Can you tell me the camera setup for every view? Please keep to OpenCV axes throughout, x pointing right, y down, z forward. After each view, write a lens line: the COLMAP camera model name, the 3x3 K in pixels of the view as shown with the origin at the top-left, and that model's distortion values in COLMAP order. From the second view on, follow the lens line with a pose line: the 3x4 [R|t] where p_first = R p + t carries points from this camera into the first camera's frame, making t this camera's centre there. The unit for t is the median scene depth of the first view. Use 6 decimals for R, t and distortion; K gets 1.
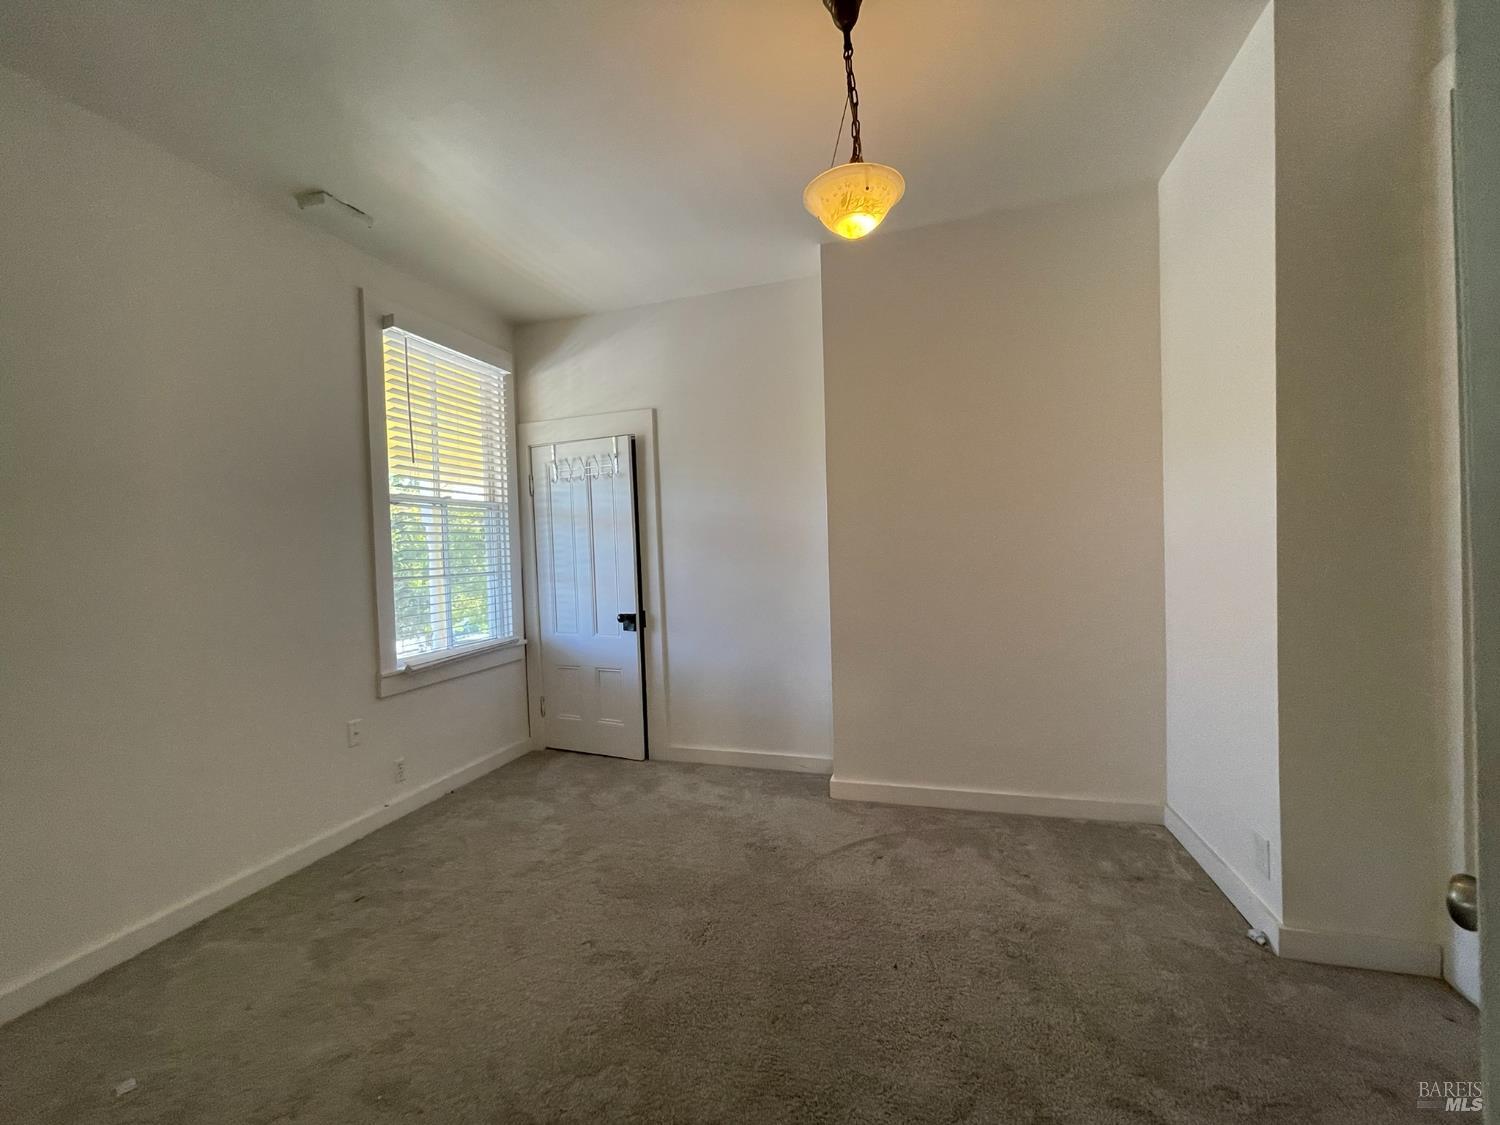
lens RADIAL K [[605.6, 0, 747.6], [0, 605.6, 560.3], [0, 0, 1]] dist [0.001544, 0.000682]
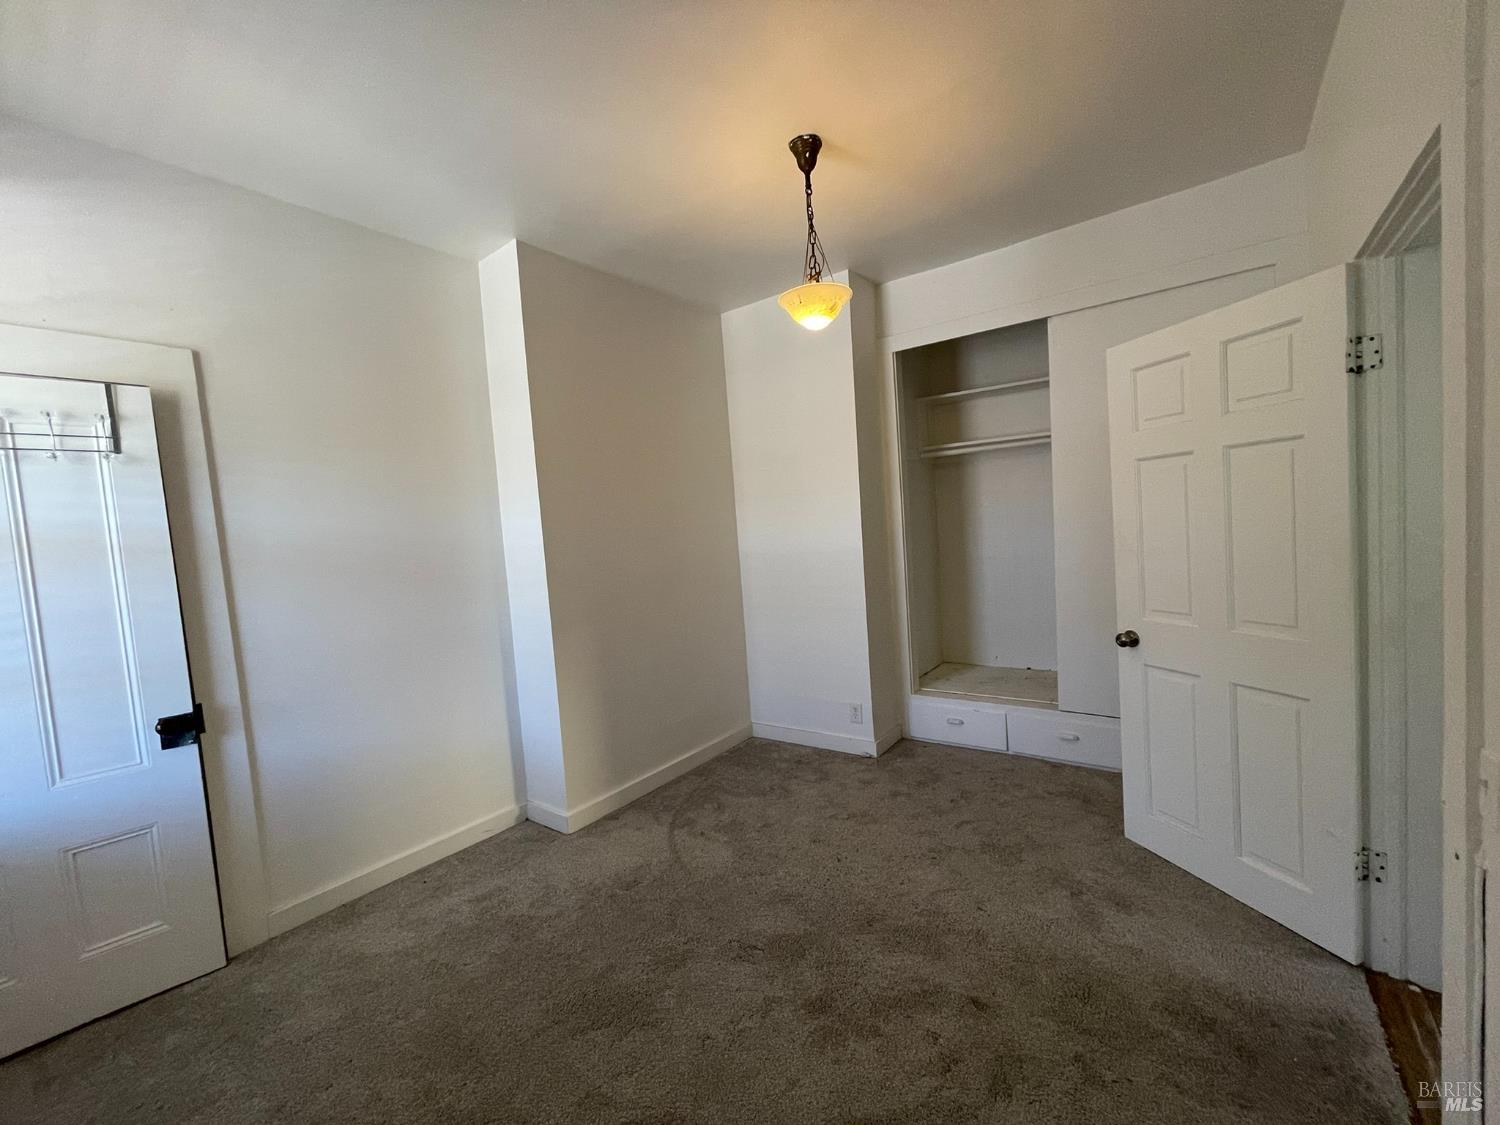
lens RADIAL K [[605.6, 0, 753.5], [0, 605.6, 562.9], [0, 0, 1]] dist [0.001544, 0.000682]
pose [[0.341925, -0.044146, 0.938690, -0.550012], [0.065544, 0.997584, 0.023041, -0.029263], [-0.937439, 0.053647, 0.343993, 0.330088]]
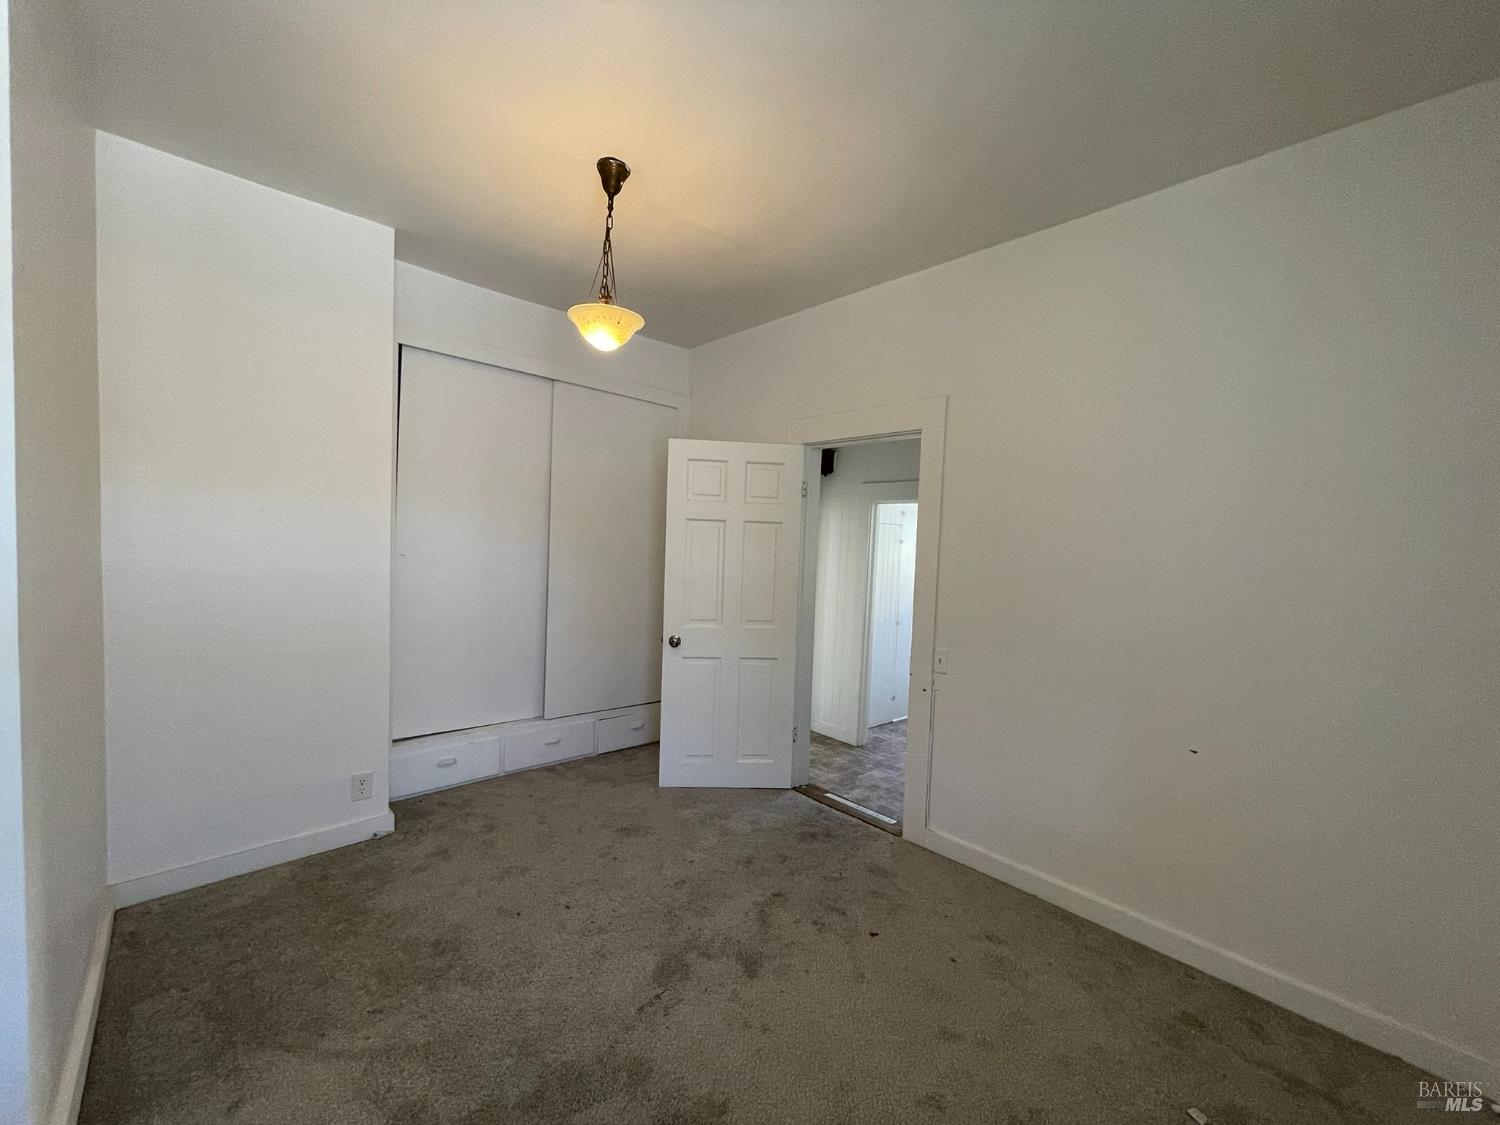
lens RADIAL K [[605.6, 0, 757.3], [0, 605.6, 567.2], [0, 0, 1]] dist [0.001544, 0.000682]
pose [[-0.870356, -0.017985, 0.492094, -0.363862], [-0.003692, 0.999543, 0.030002, -0.050427], [-0.492409, 0.024296, -0.870025, 0.956214]]
